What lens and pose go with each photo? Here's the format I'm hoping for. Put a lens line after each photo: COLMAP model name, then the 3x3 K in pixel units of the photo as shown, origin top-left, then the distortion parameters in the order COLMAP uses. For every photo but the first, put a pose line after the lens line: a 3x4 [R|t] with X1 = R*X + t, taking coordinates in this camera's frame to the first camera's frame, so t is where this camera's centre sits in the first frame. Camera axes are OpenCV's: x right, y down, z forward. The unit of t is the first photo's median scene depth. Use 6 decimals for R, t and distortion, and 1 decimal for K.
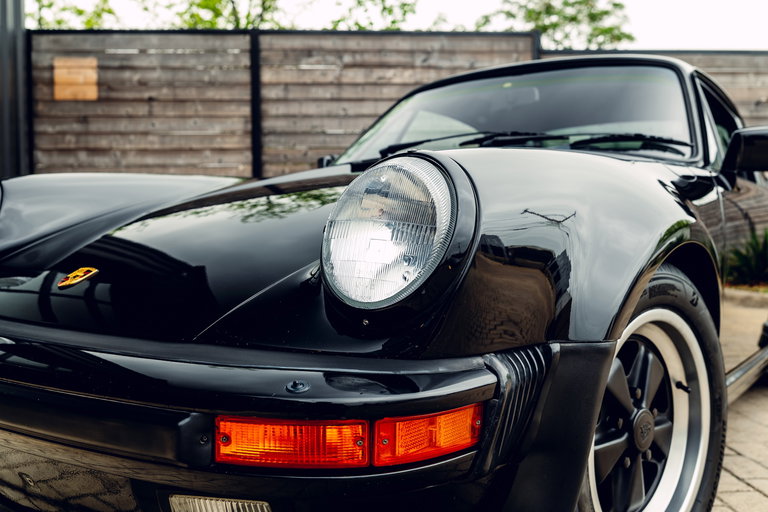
lens RADIAL K [[714.3, 0, 384.0], [0, 714.3, 256.0], [0, 0, 1]] dist [0.008032, -0.018511]
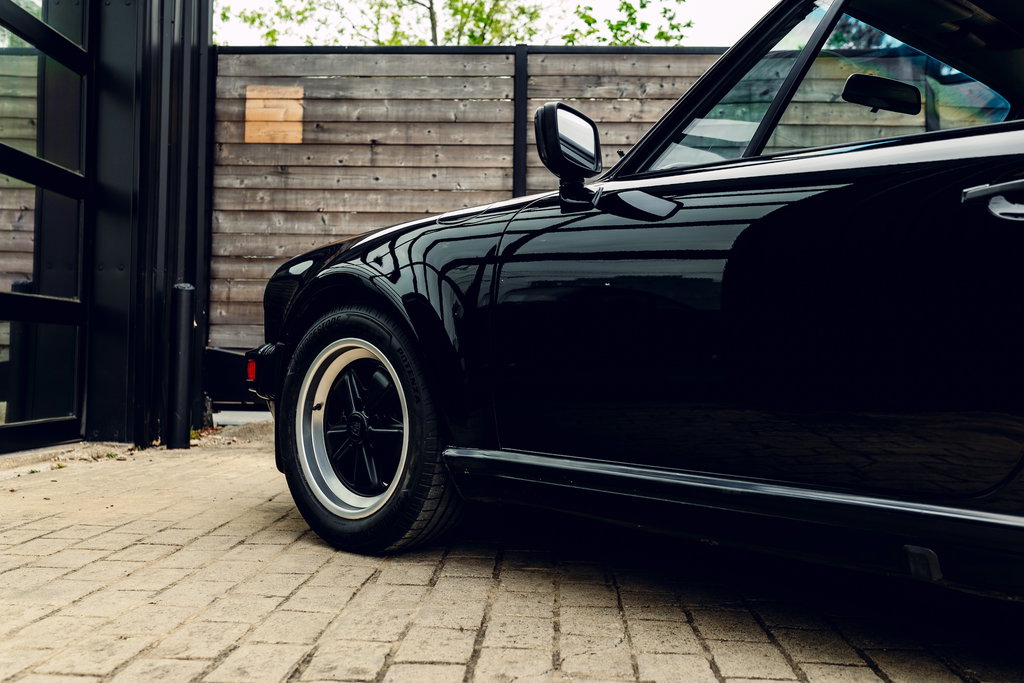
lens RADIAL K [[952.4, 0, 512.0], [0, 952.4, 341.5], [0, 0, 1]] dist [0.008032, -0.018511]
pose [[0.995291, 0.023721, -0.093984, -0.094330], [-0.029270, 0.997881, -0.058114, 0.029465], [0.092407, 0.060591, 0.993876, 0.077699]]
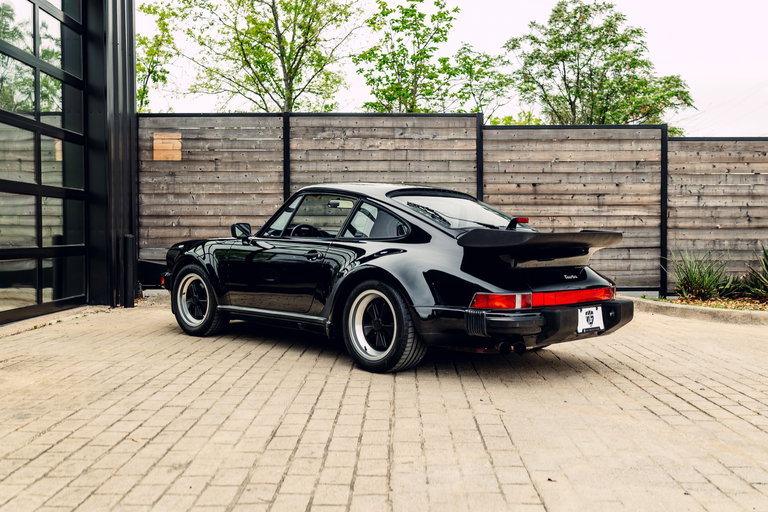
lens RADIAL K [[775.2, 0, 401.2], [0, 775.2, 258.1], [0, 0, 1]] dist [0.001501, -0.000798]
pose [[0.998594, 0.011482, -0.051760, 0.142406], [-0.011820, 0.999911, -0.006231, -0.009961], [0.051684, 0.006834, 0.998640, -0.585719]]
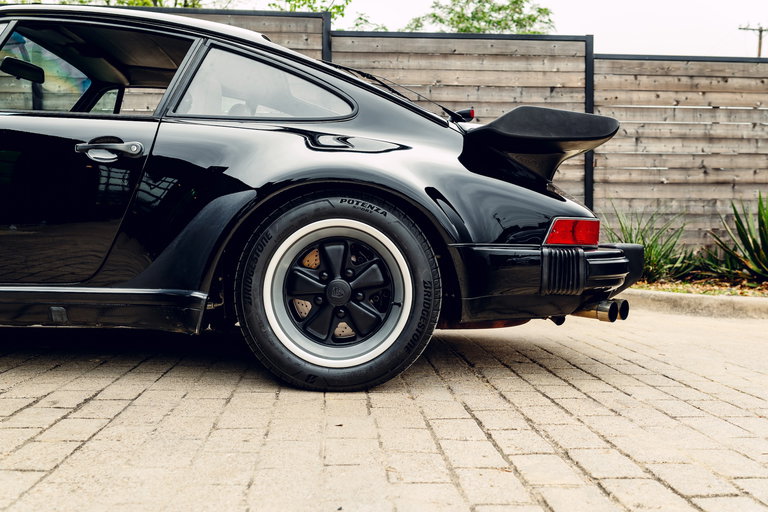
lens RADIAL K [[714.3, 0, 384.0], [0, 714.3, 256.0], [0, 0, 1]] dist [0.008032, -0.018511]
pose [[0.999578, 0.011856, 0.026535, 0.275978], [-0.011503, 0.999844, -0.013434, 0.036099], [-0.026690, 0.013123, 0.999558, 0.010759]]
